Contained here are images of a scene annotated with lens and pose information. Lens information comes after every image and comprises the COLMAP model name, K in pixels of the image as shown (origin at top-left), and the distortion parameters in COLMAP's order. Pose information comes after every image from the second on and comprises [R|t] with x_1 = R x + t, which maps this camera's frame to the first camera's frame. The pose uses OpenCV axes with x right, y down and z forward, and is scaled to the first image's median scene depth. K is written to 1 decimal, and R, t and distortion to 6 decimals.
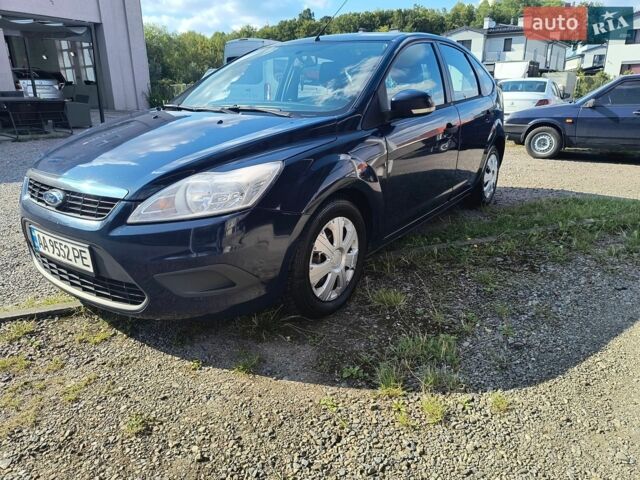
lens RADIAL K [[468.6, 0, 325.1], [0, 468.6, 242.7], [0, 0, 1]] dist [0.001266, -0.006623]
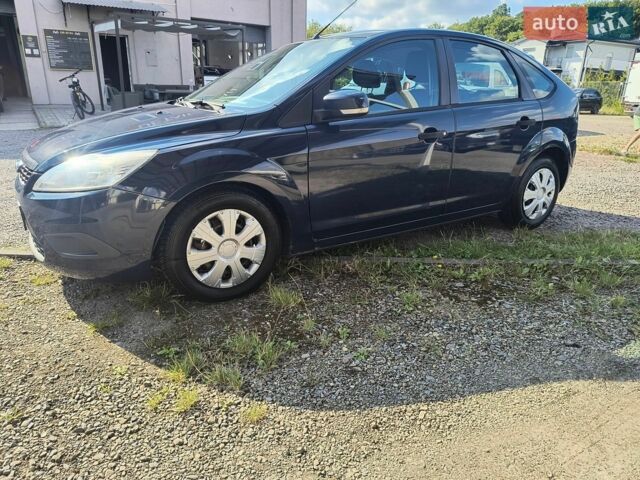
lens RADIAL K [[466.6, 0, 318.1], [0, 466.6, 246.1], [0, 0, 1]] dist [0.004642, -0.011906]
pose [[0.913201, 0.149195, -0.379216, 0.581494], [-0.145807, 0.988590, 0.037819, -0.039763], [0.380531, 0.020756, 0.924535, 0.111749]]
